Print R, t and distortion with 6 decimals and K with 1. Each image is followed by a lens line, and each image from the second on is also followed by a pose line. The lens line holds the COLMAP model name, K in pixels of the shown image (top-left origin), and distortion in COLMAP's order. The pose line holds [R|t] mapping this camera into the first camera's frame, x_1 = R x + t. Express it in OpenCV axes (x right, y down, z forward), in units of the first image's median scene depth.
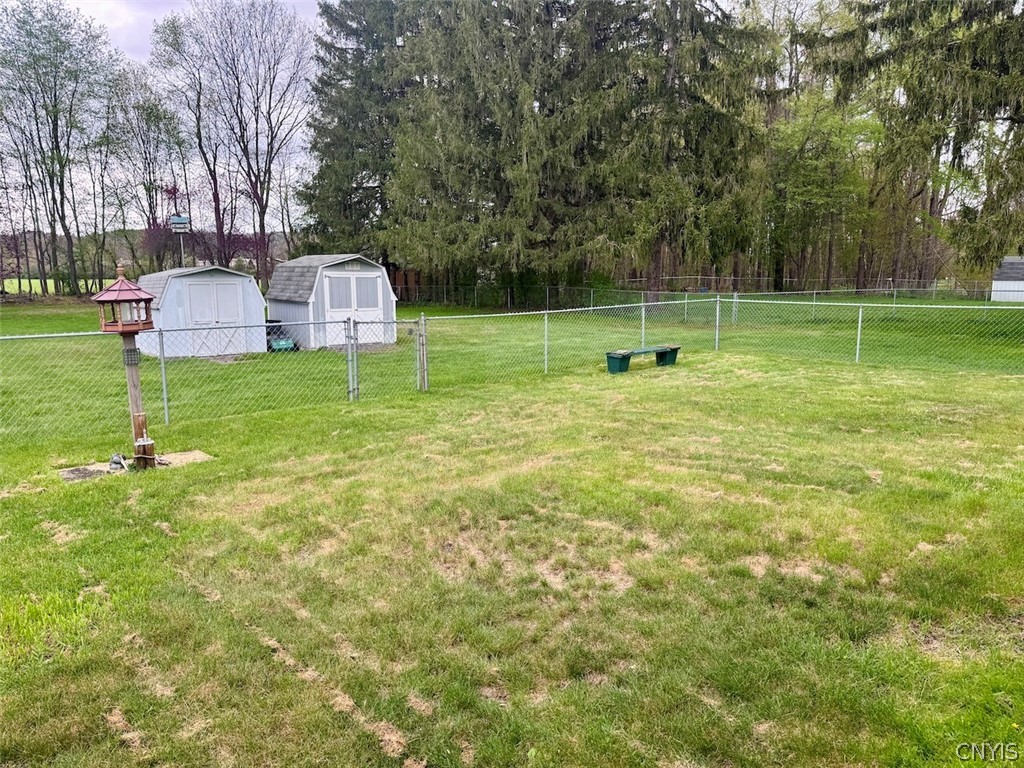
lens RADIAL K [[719.2, 0, 510.6], [0, 719.2, 386.0], [0, 0, 1]] dist [0.011904, -0.014157]
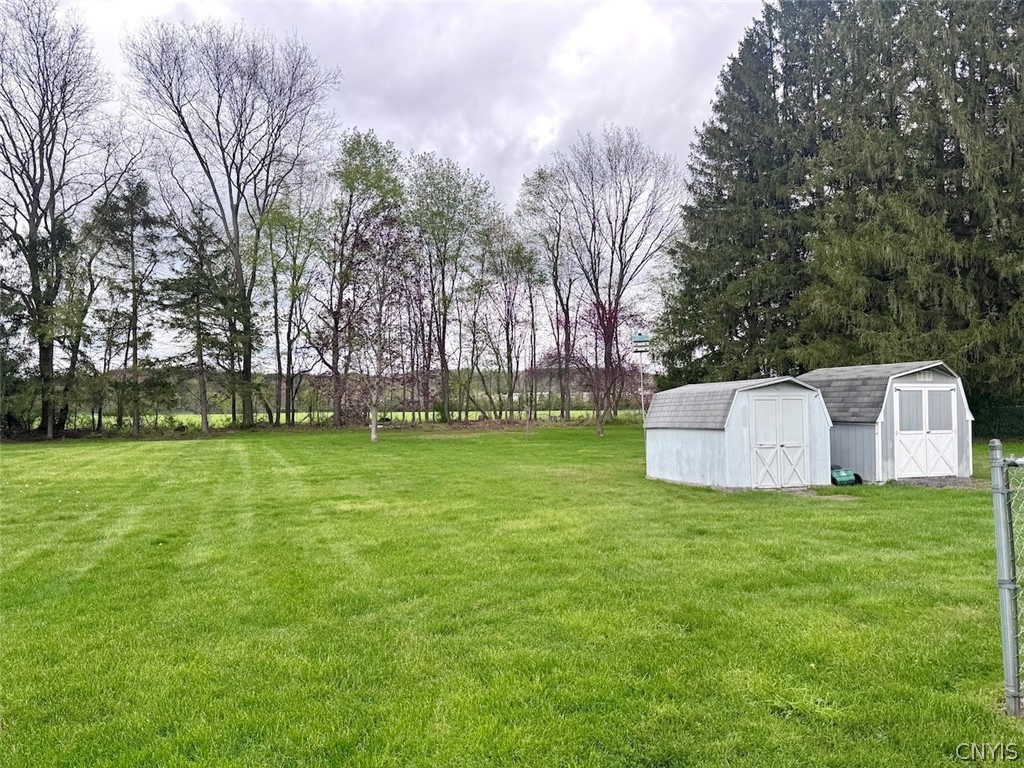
lens RADIAL K [[719.2, 0, 517.0], [0, 719.2, 385.4], [0, 0, 1]] dist [0.011904, -0.014157]
pose [[0.938005, -0.021369, -0.345962, -0.356113], [-0.042017, 0.983728, -0.174685, -0.002179], [0.344065, 0.178391, 0.921844, 0.126995]]
